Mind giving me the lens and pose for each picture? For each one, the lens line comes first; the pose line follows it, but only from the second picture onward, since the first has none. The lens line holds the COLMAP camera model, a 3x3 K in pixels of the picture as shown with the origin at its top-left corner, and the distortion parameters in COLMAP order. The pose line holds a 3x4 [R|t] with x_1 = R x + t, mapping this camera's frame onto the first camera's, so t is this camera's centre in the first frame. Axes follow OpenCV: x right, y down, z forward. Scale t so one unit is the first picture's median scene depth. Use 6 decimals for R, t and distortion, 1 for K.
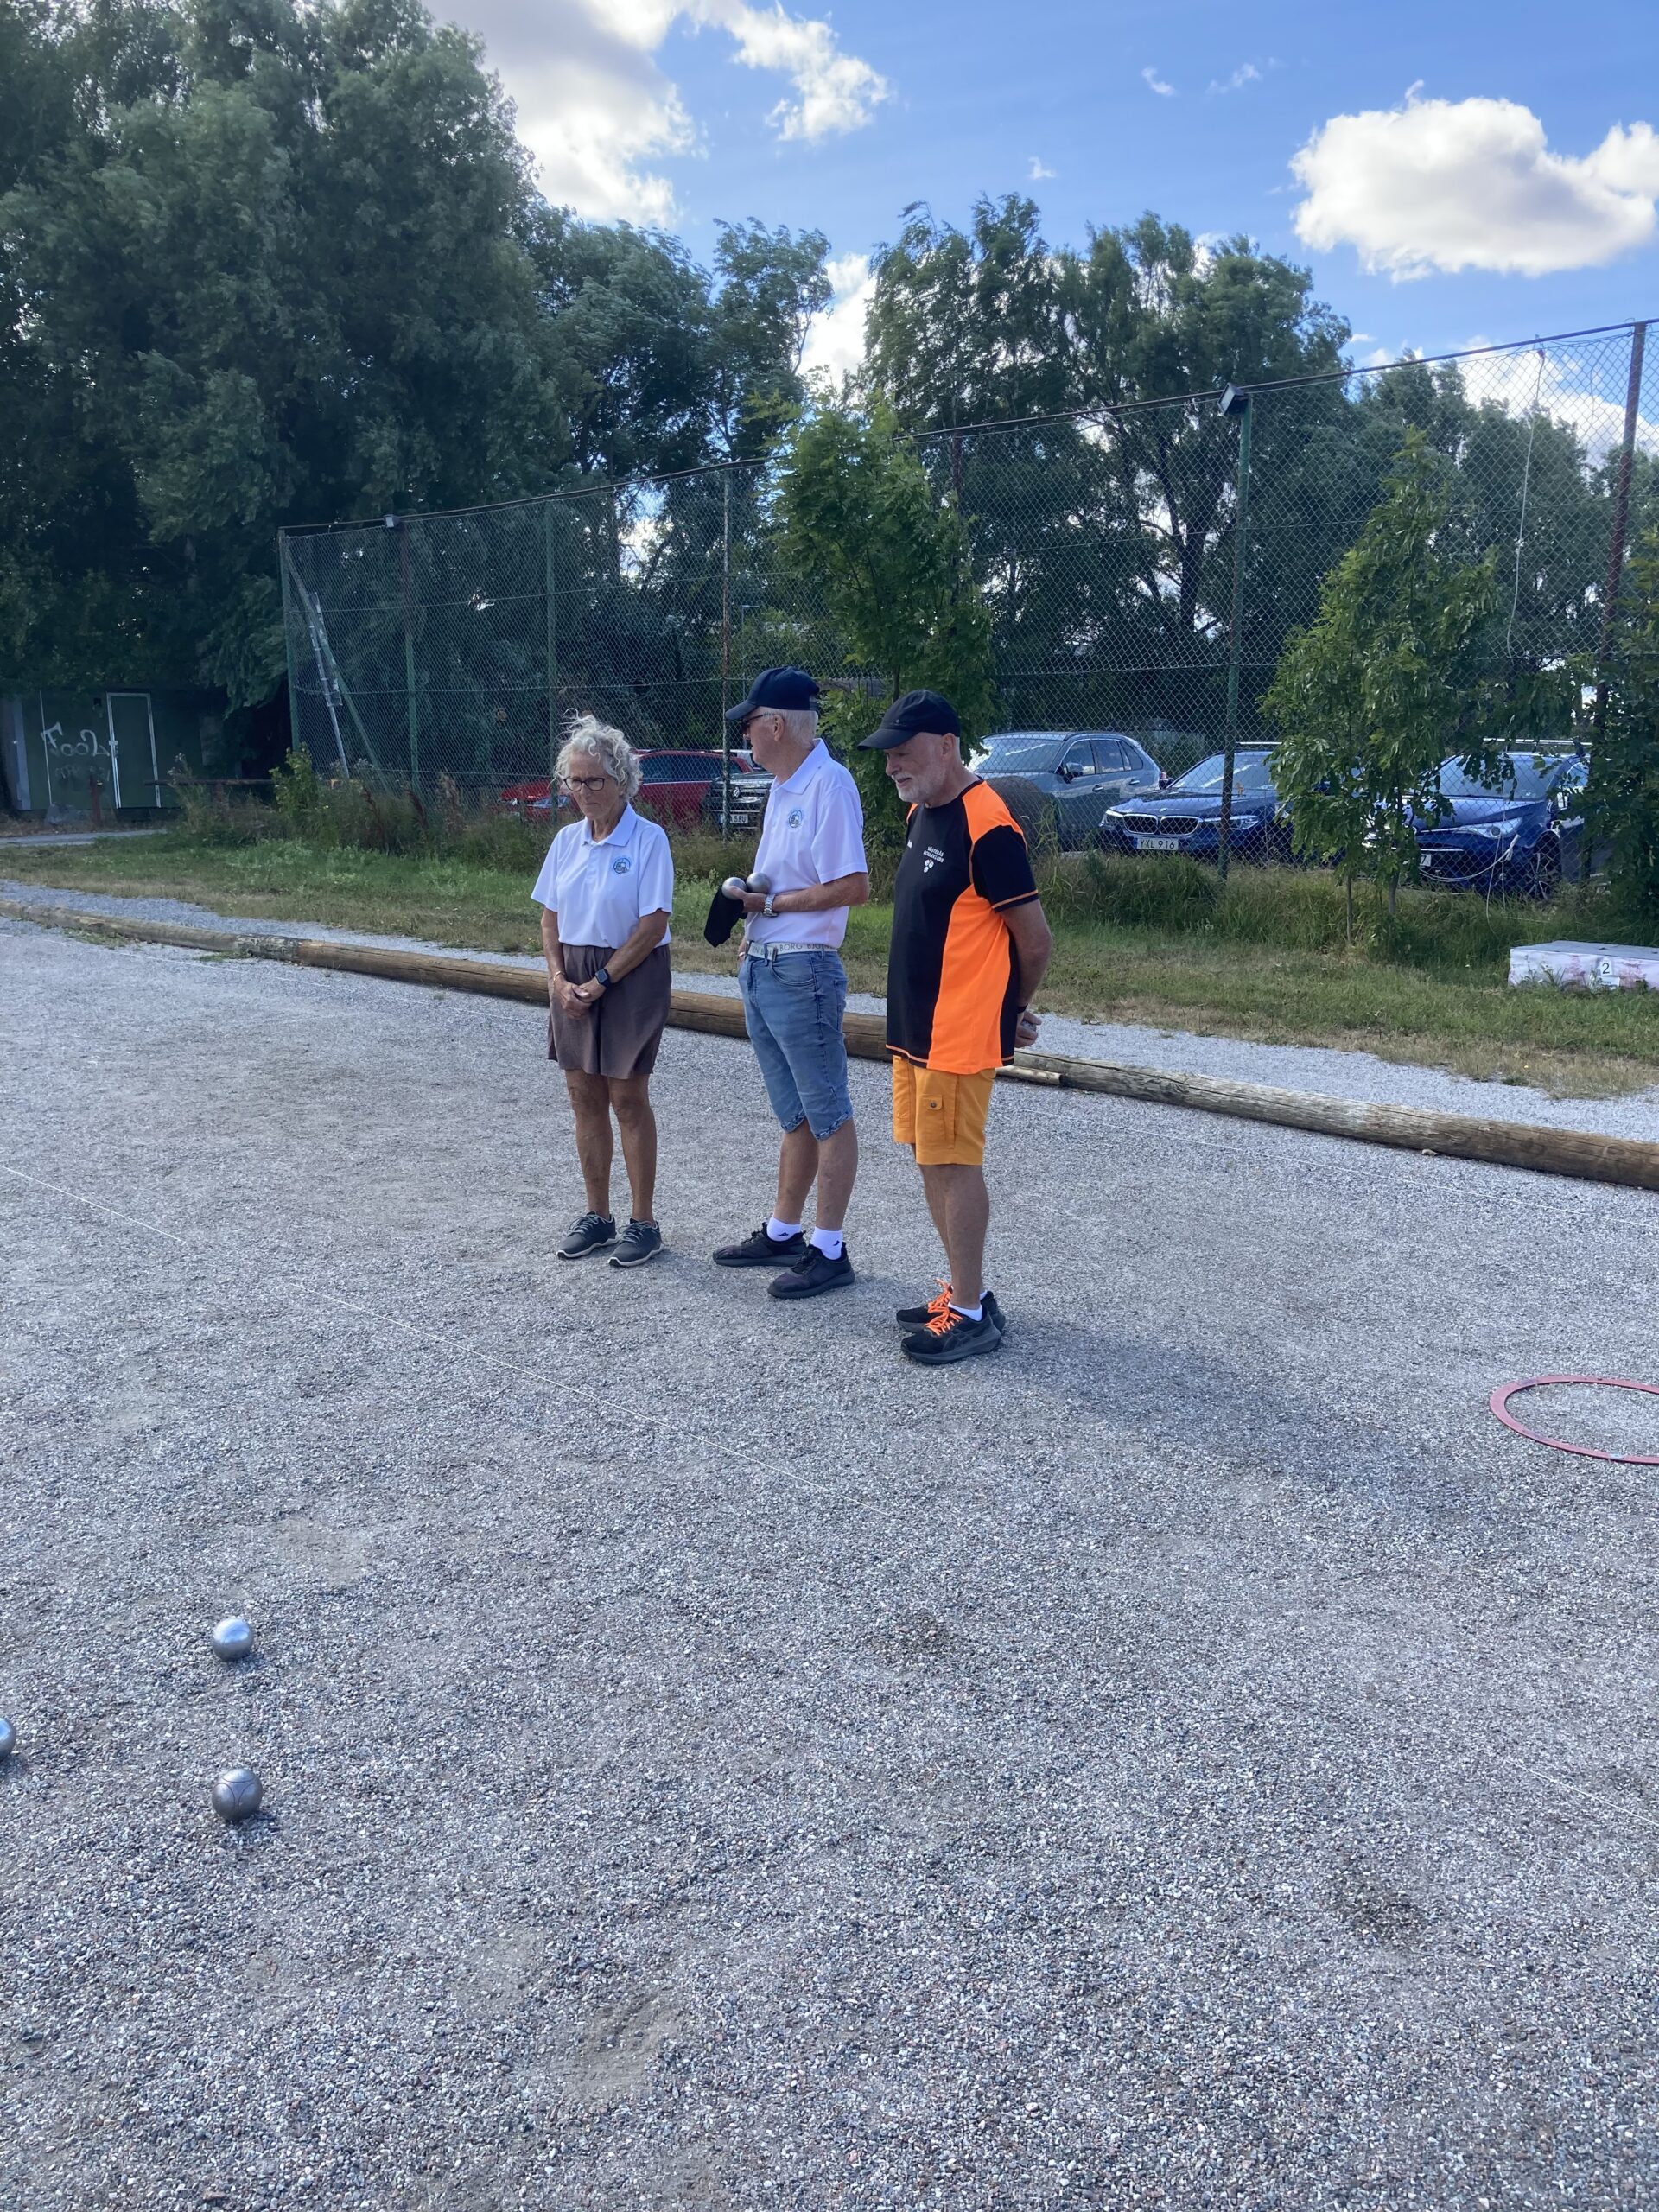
lens RADIAL K [[1790.2, 0, 839.7], [0, 1790.2, 1112.3], [0, 0, 1]] dist [0.015707, -0.014616]
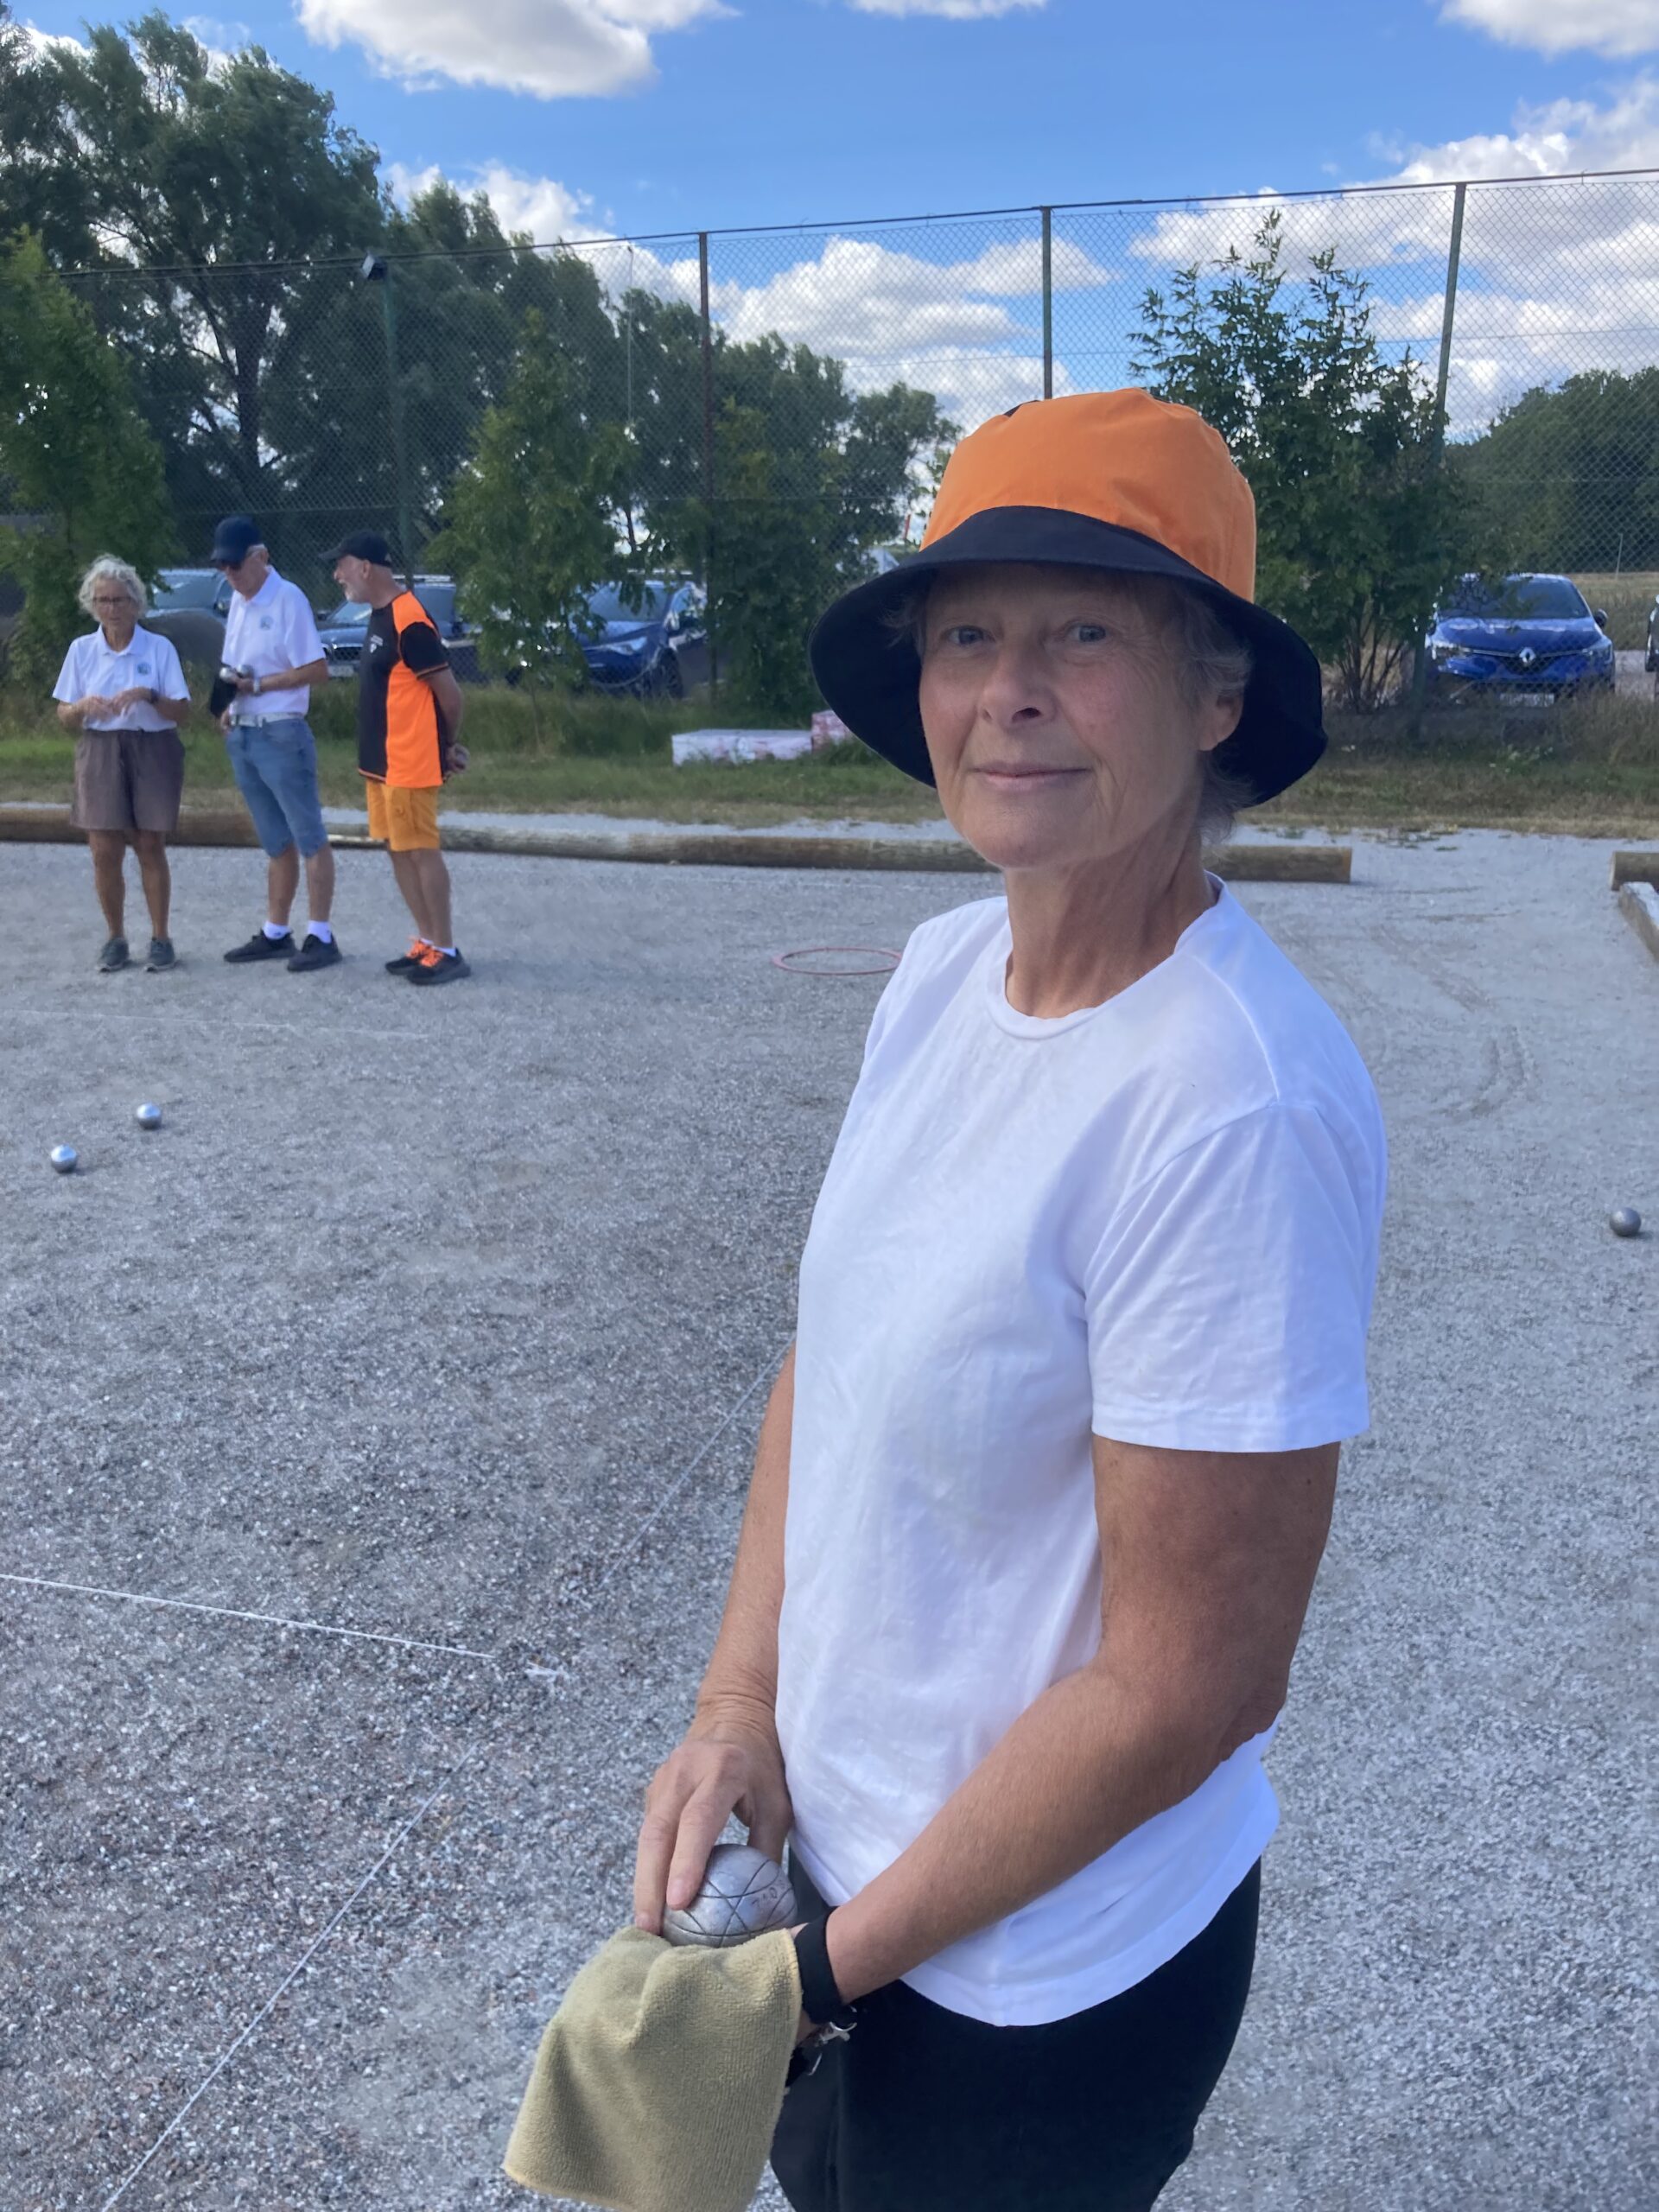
lens RADIAL K [[1790.2, 0, 845.1], [0, 1790.2, 1097.7], [0, 0, 1]] dist [0.015707, -0.014616]
pose [[0.880480, -0.149333, 0.449949, -0.084367], [0.114301, 0.987964, 0.104226, 0.029110], [-0.460097, -0.040340, 0.886952, -0.124998]]
